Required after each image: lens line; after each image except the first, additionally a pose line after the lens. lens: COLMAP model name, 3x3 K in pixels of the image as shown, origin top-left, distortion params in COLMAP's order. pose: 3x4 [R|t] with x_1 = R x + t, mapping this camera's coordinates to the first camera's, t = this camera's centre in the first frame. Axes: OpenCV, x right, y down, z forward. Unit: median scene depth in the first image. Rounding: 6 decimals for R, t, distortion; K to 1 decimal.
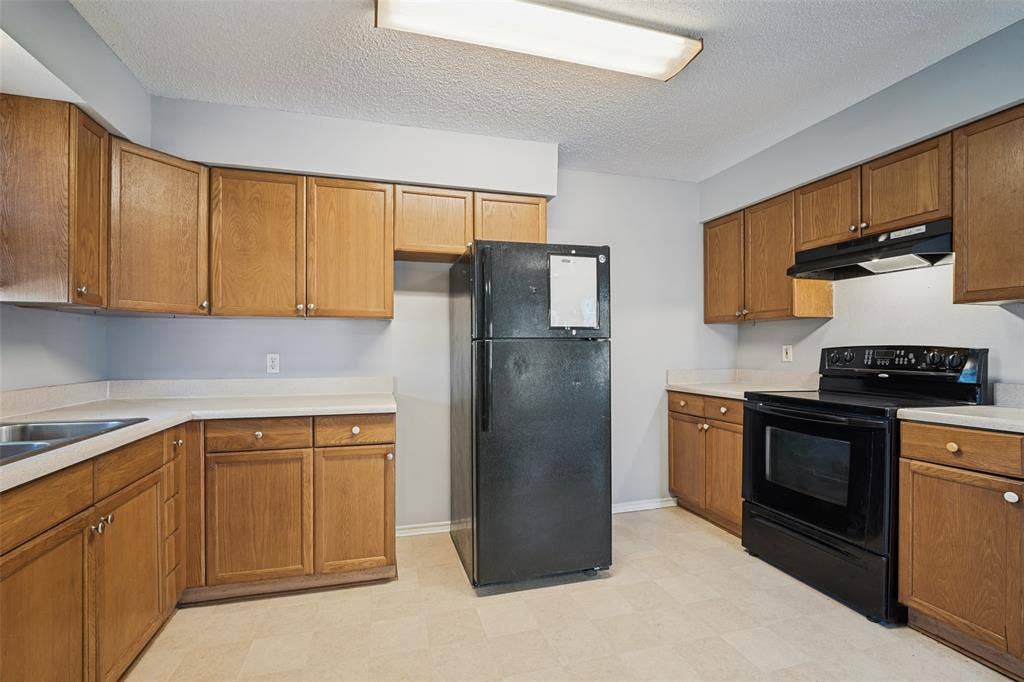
lens RADIAL K [[455.5, 0, 512.9], [0, 455.5, 346.0], [0, 0, 1]] dist [0.000551, -0.000168]
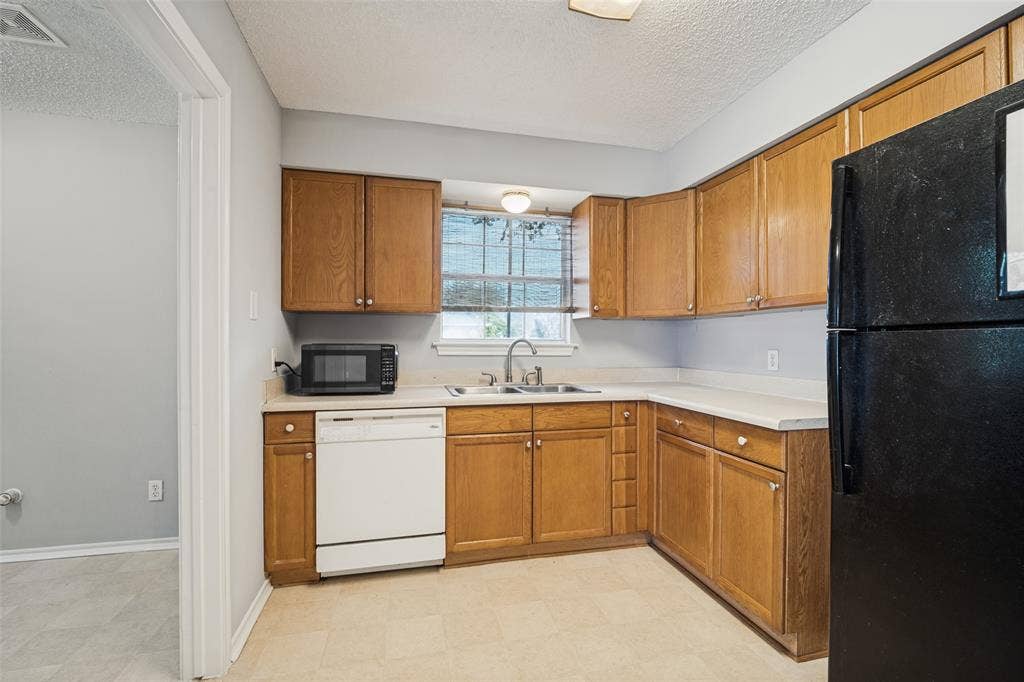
lens RADIAL K [[455.5, 0, 514.2], [0, 455.5, 341.3], [0, 0, 1]] dist [0.000551, -0.000168]
pose [[-0.050345, -0.003506, -0.998726, 0.536347], [0.001588, 0.999992, -0.003590, 0.000682], [0.998731, -0.001767, -0.050339, 0.625748]]
